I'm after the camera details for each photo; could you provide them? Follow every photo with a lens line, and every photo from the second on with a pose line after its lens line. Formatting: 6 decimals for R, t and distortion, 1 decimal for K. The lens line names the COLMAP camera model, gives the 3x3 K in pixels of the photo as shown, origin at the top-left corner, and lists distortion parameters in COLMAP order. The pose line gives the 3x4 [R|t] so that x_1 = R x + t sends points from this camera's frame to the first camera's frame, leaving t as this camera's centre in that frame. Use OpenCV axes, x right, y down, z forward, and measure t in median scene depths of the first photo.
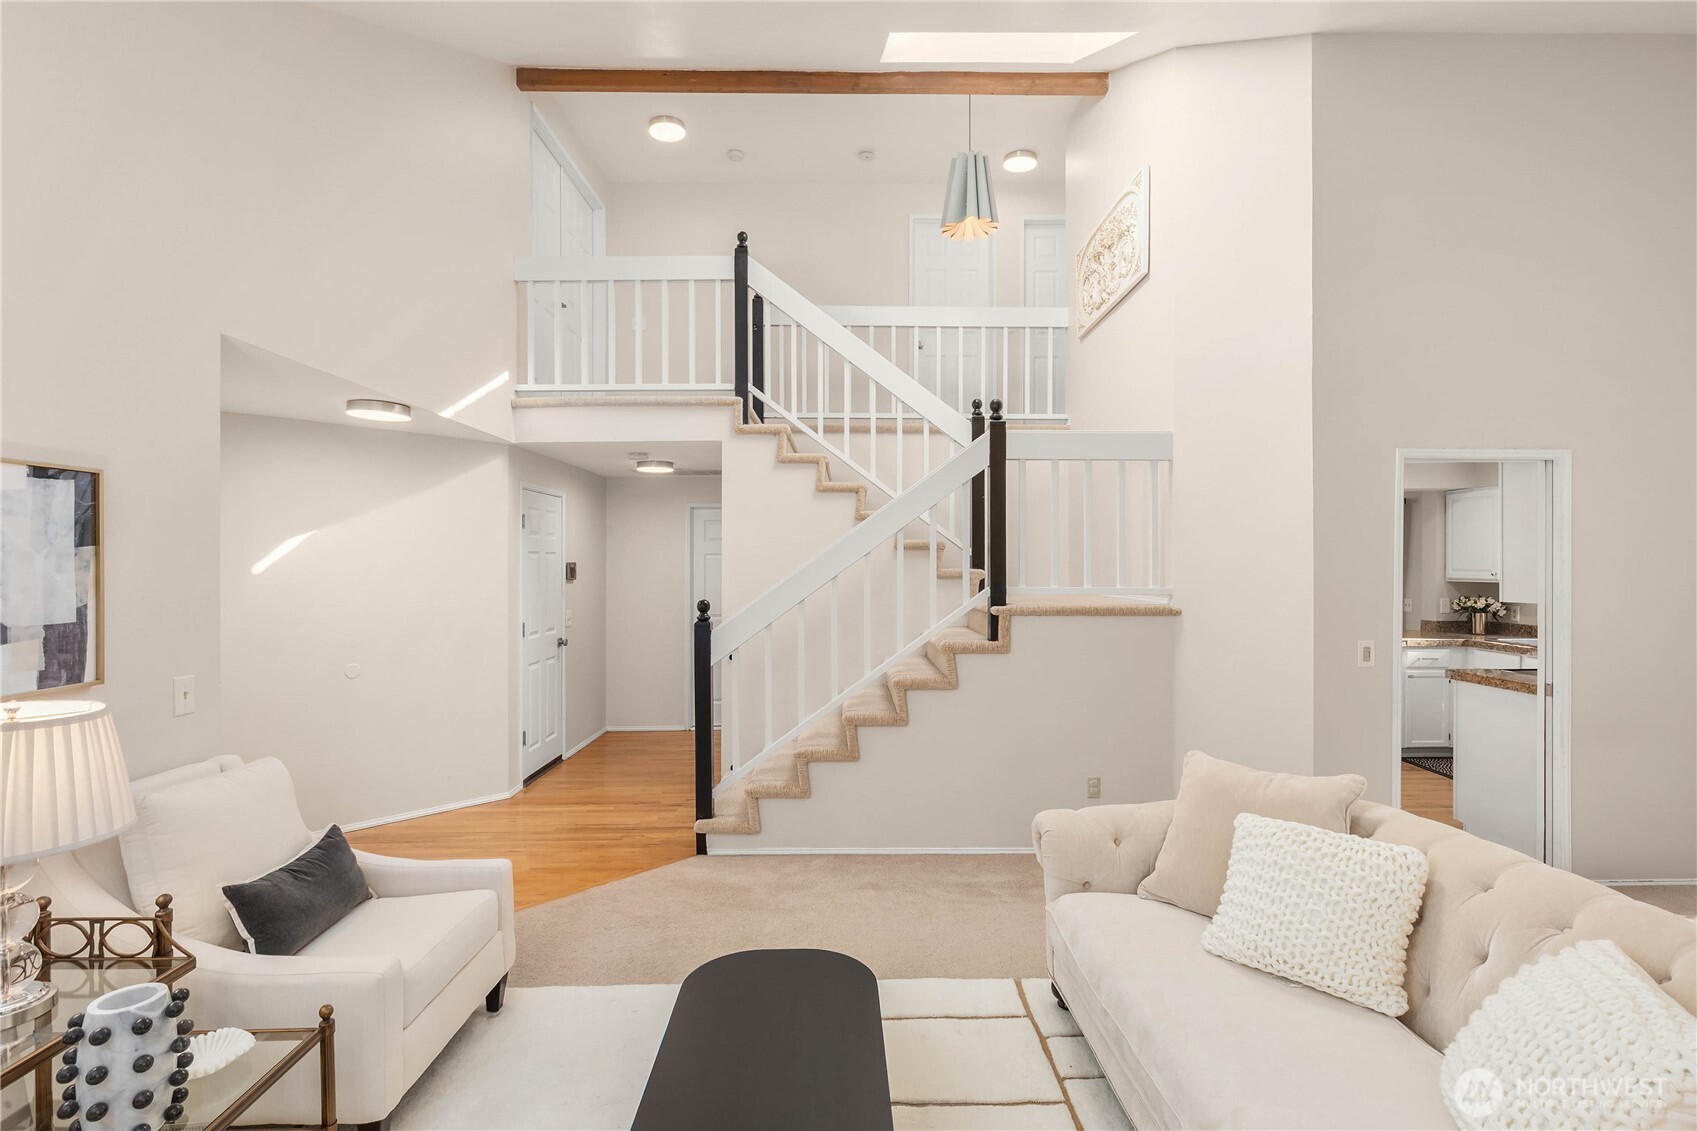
lens RADIAL K [[852.0, 0, 856.5], [0, 852.0, 580.7], [0, 0, 1]] dist [0.003760, -0.000692]
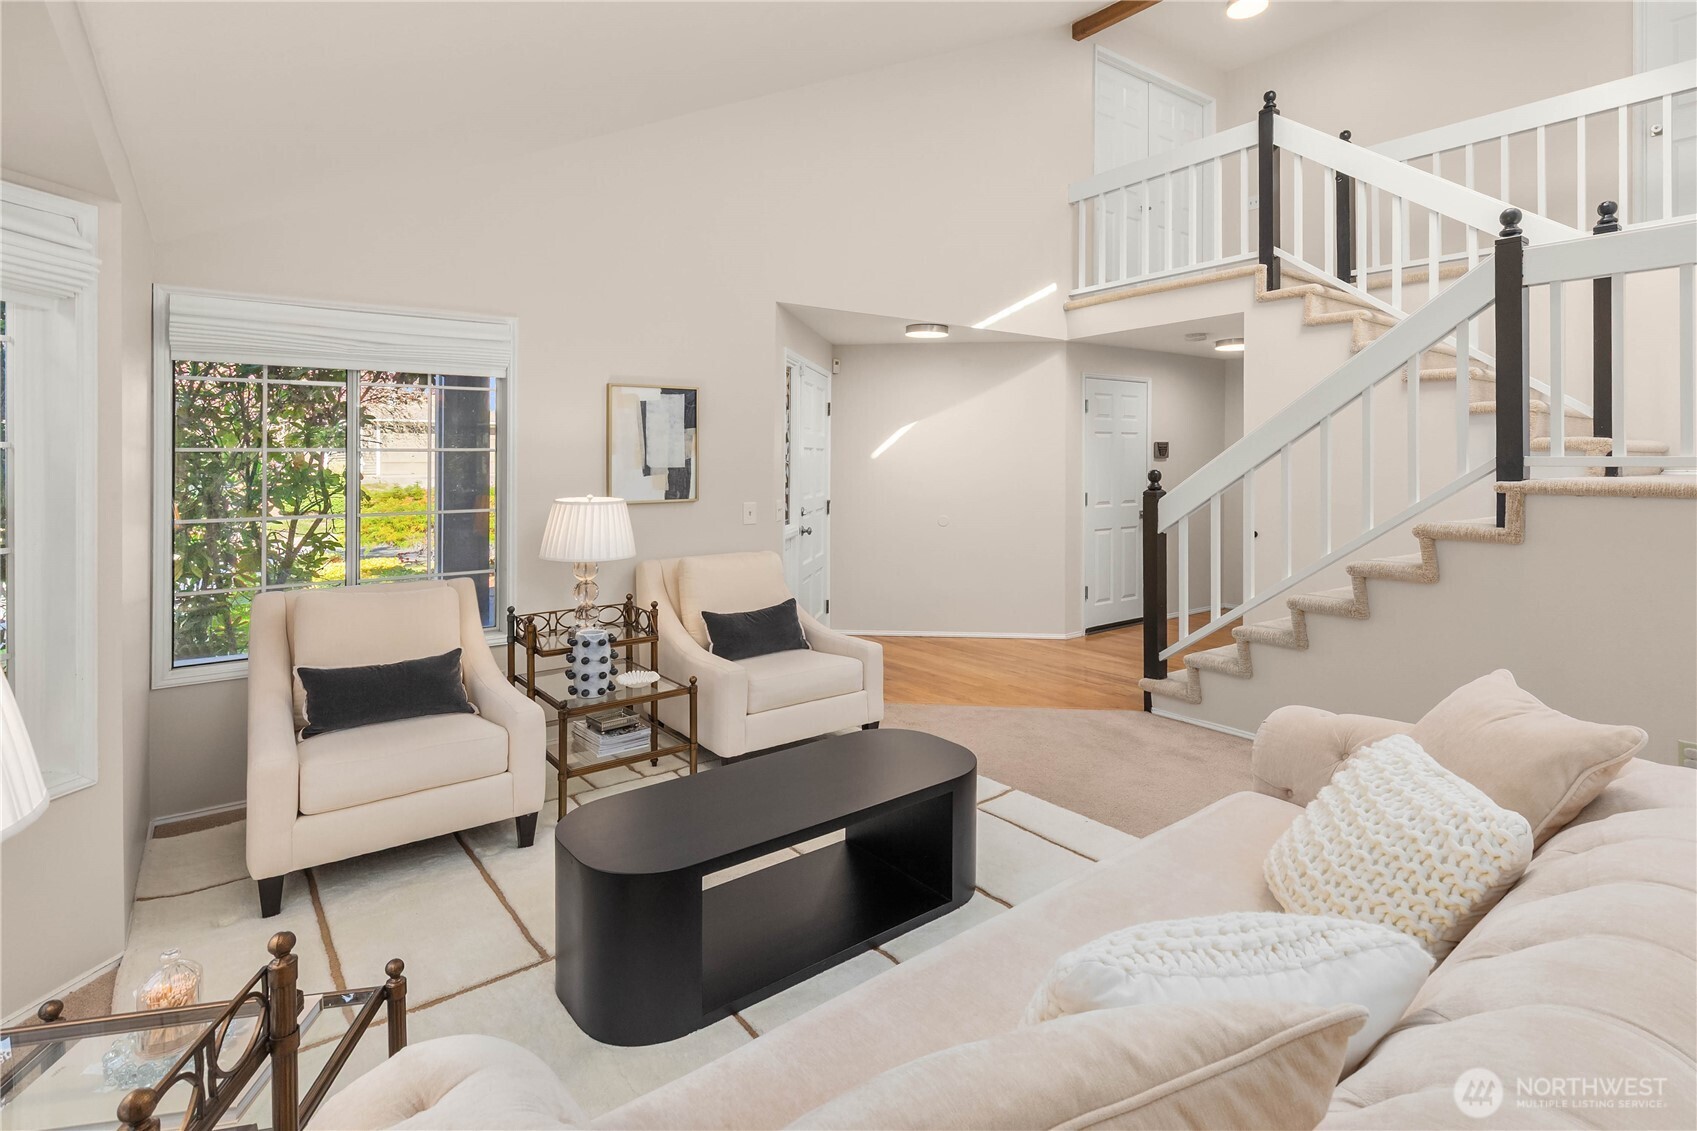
lens RADIAL K [[852.0, 0, 884.8], [0, 852.0, 463.9], [0, 0, 1]] dist [0.003760, -0.000692]
pose [[0.600472, 0.000376, -0.799645, 0.461336], [-0.009972, 0.999926, -0.007018, 0.025491], [0.799583, 0.012188, 0.600432, 0.103294]]
